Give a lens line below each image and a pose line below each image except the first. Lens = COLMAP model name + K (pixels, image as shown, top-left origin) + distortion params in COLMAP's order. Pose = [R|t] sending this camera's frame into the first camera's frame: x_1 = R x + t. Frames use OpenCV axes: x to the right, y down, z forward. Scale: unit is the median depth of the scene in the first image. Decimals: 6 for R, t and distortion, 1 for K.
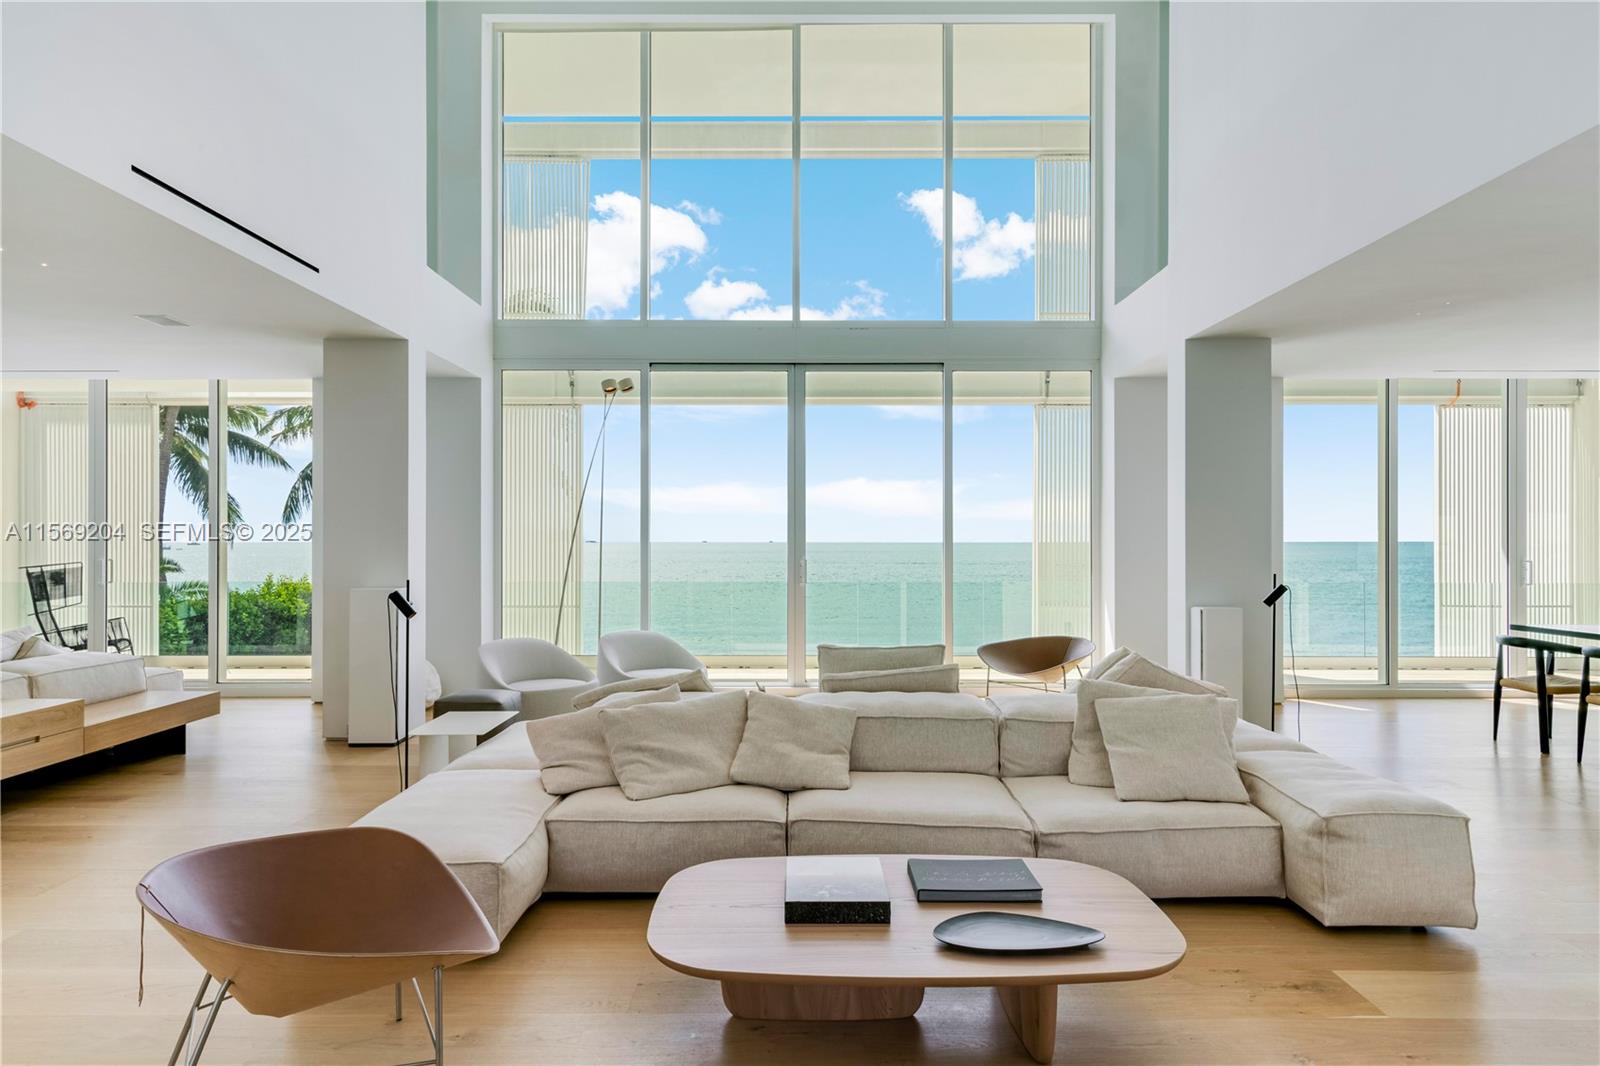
lens RADIAL K [[946.7, 0, 796.2], [0, 946.7, 533.7], [0, 0, 1]] dist [0.013198, -0.001341]
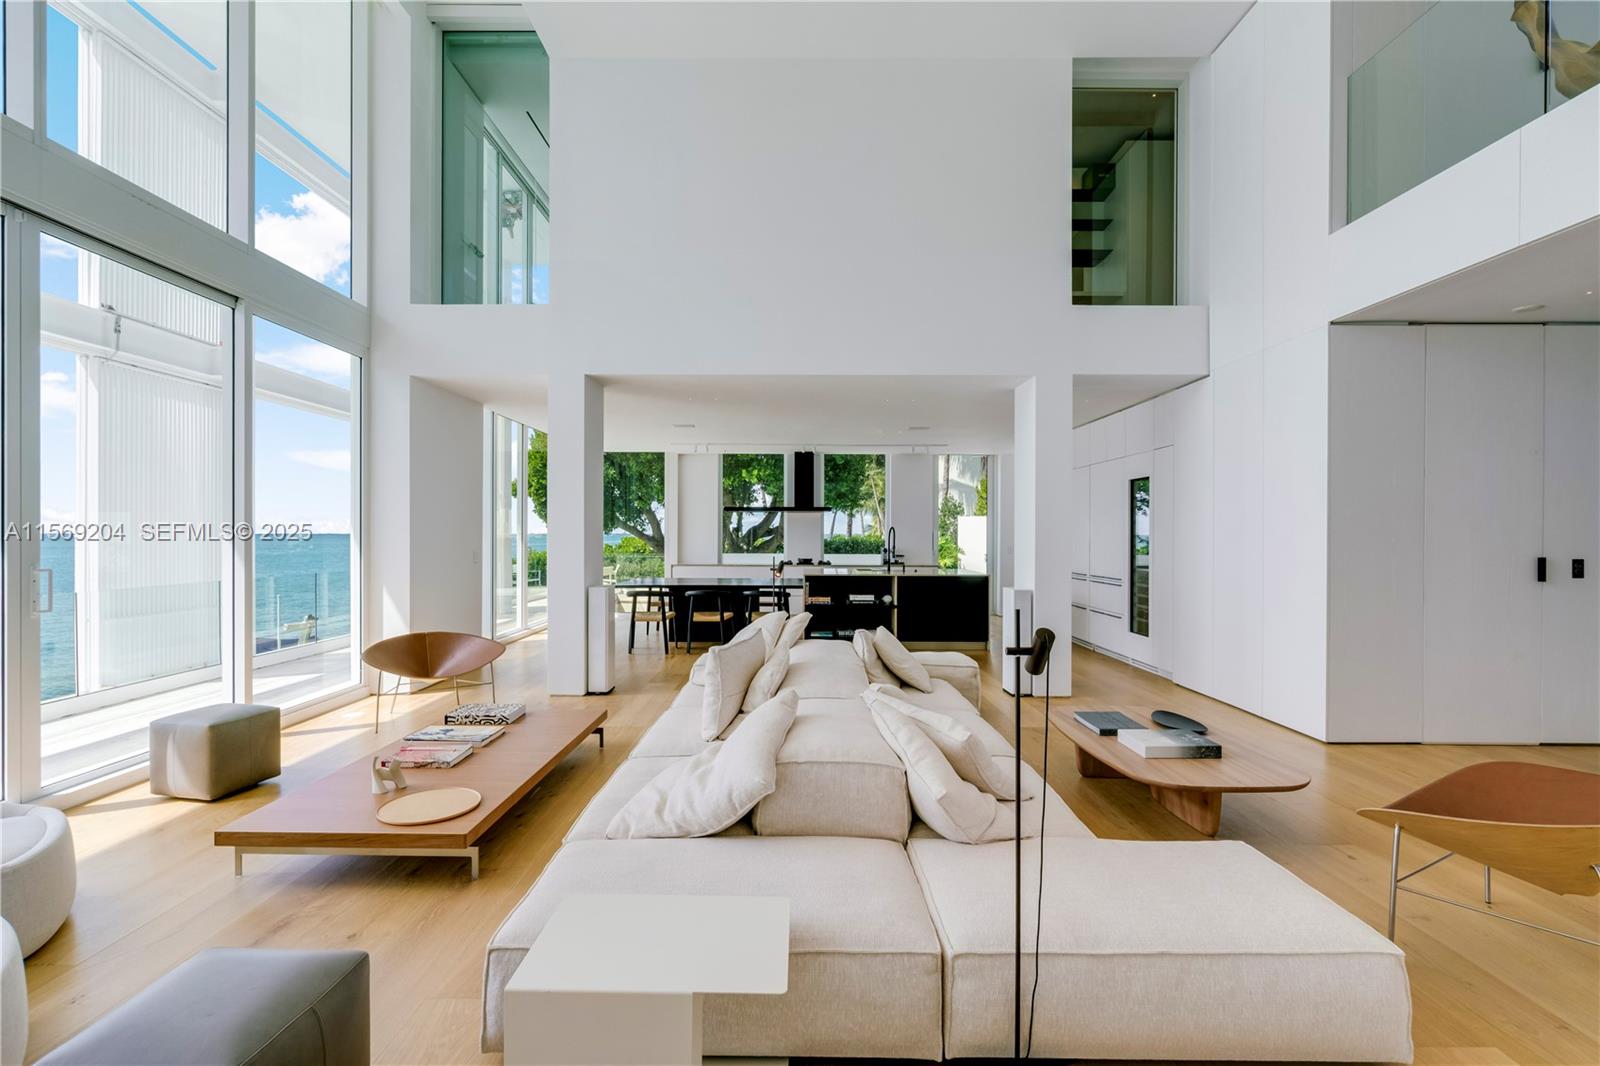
lens RADIAL K [[721.8, 0, 796.0], [0, 721.8, 538.0], [0, 0, 1]] dist [0.001503, -0.001176]
pose [[-0.004717, -0.005900, 0.999971, -0.830715], [-0.008775, 0.999944, 0.005858, 0.004042], [-0.999950, -0.008748, -0.004768, 1.118784]]
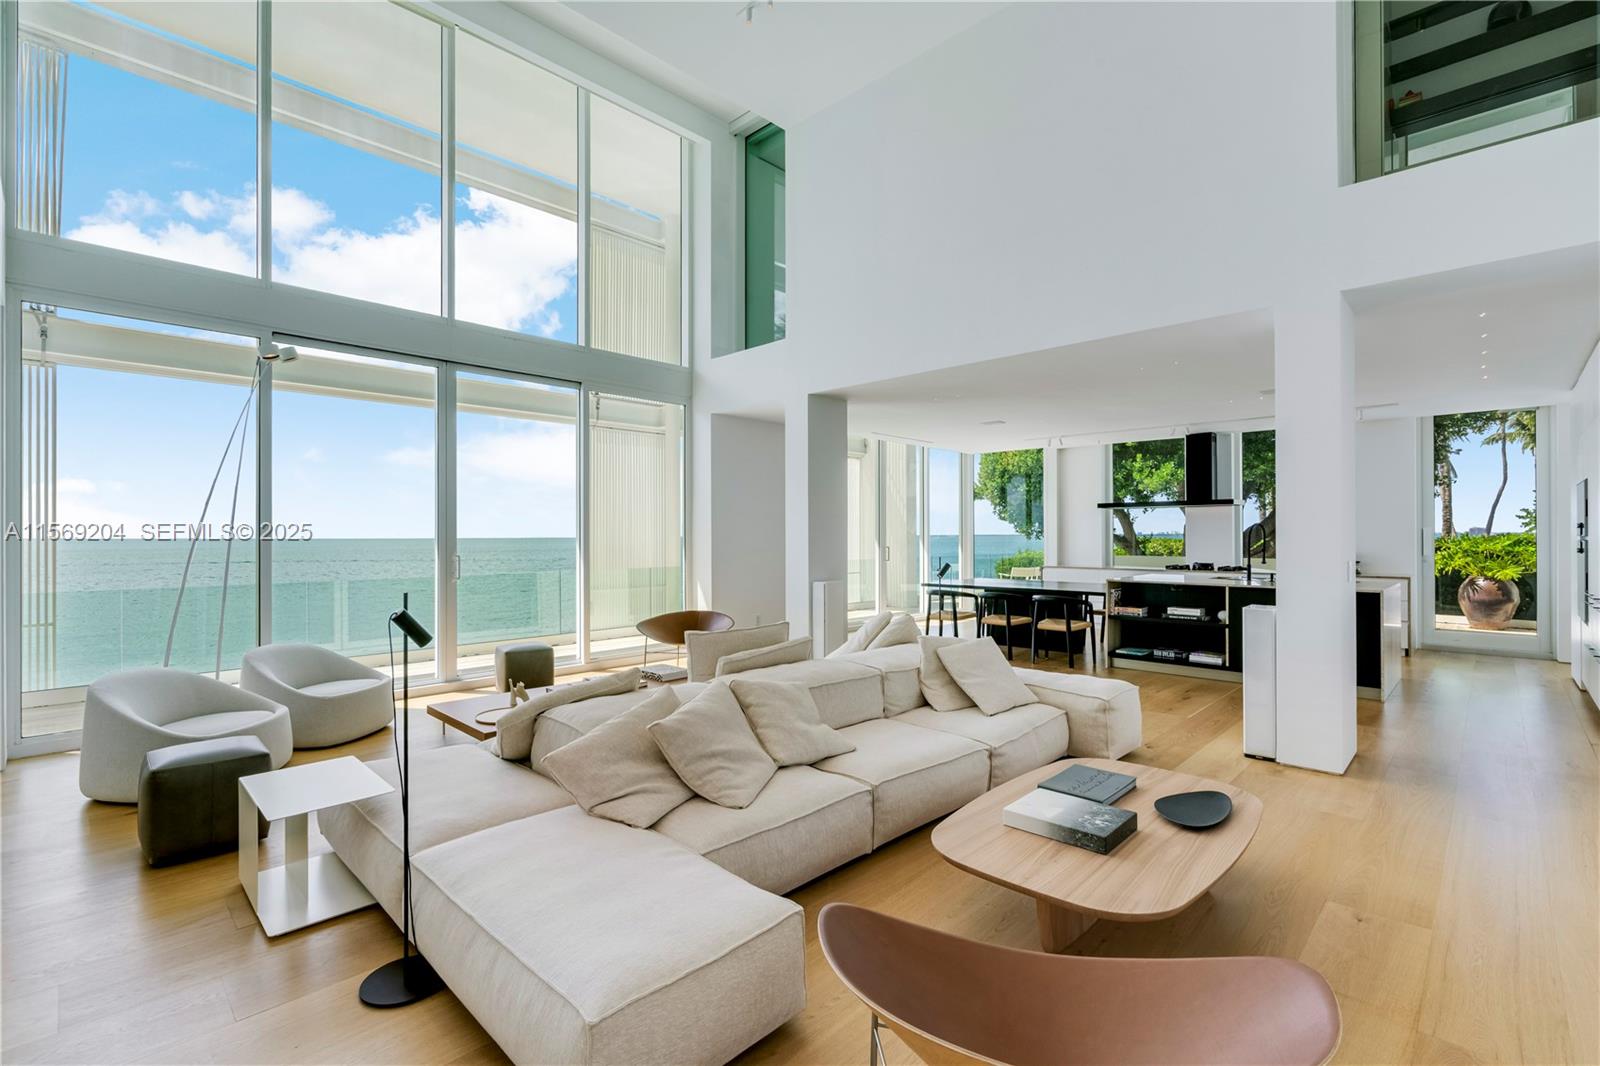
lens RADIAL K [[721.8, 0, 792.3], [0, 721.8, 536.4], [0, 0, 1]] dist [0.001503, -0.001176]
pose [[0.696974, -0.004147, 0.717084, -0.587308], [-0.001061, 0.999976, 0.006815, 0.001315], [-0.717095, -0.005511, 0.696953, 0.406173]]
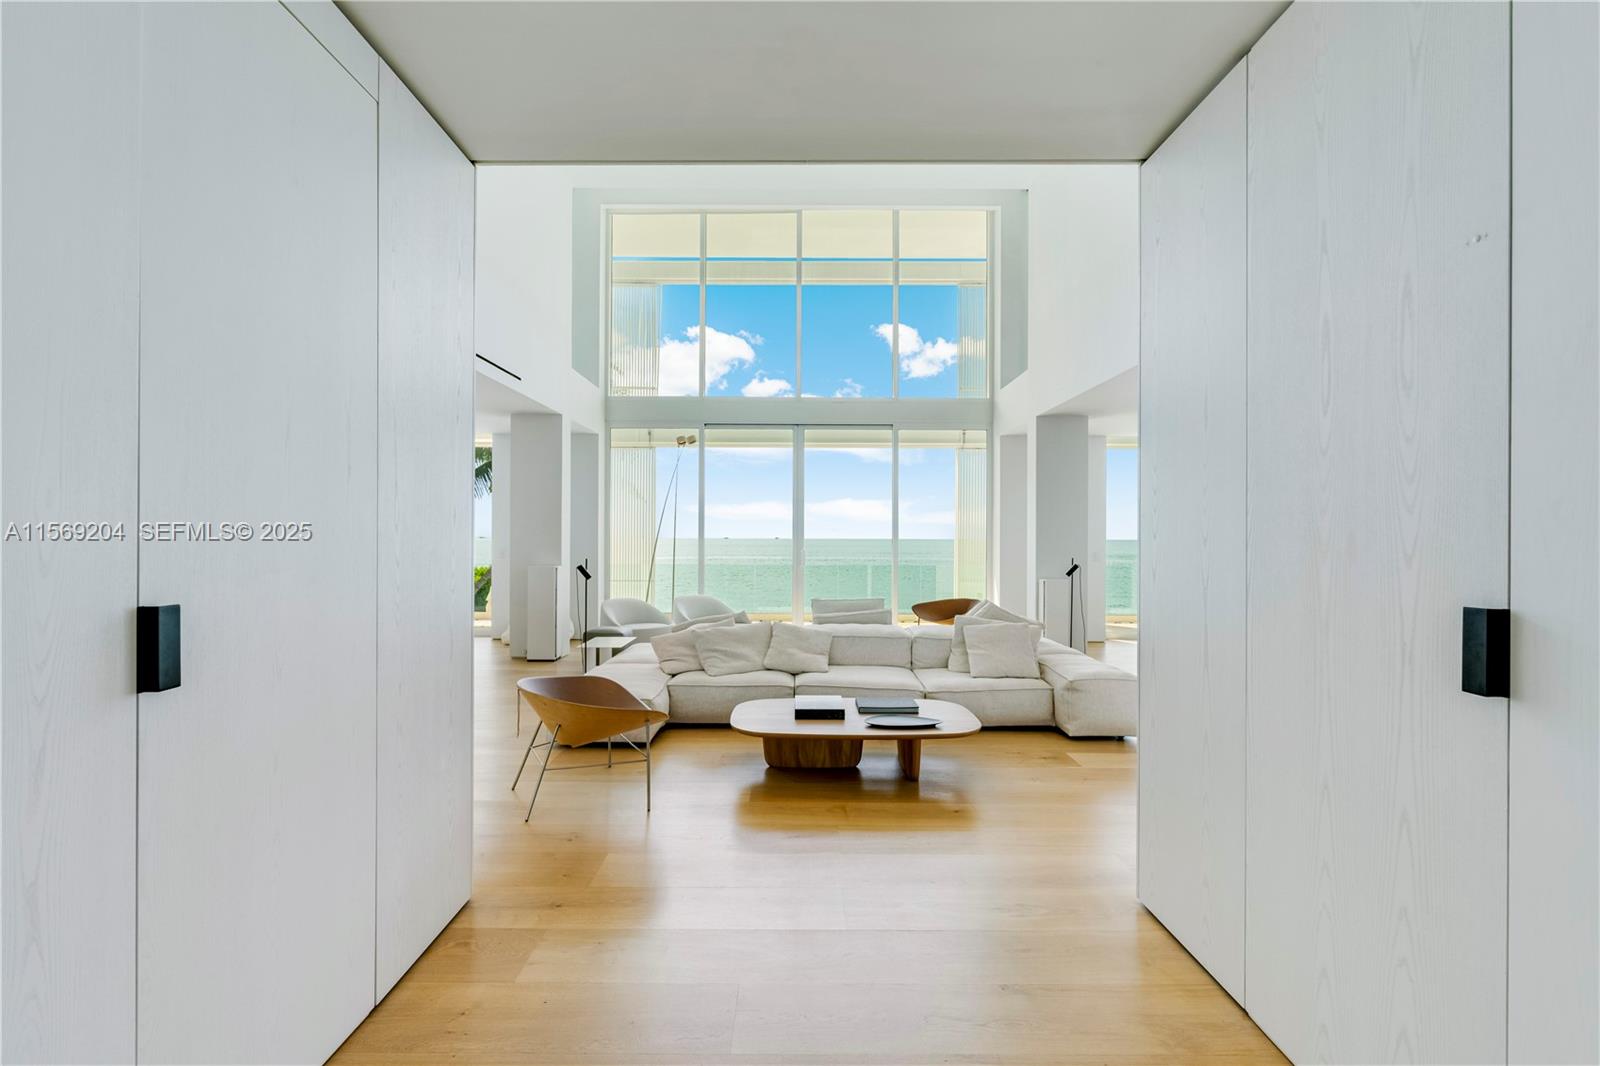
lens RADIAL K [[721.8, 0, 796.9], [0, 721.8, 532.7], [0, 0, 1]] dist [0.001503, -0.001176]
pose [[0.999994, 0.003347, 0.000771, -0.006103], [-0.003348, 0.999994, 0.001027, -0.004606], [-0.000767, -0.001030, 0.999999, -0.380891]]
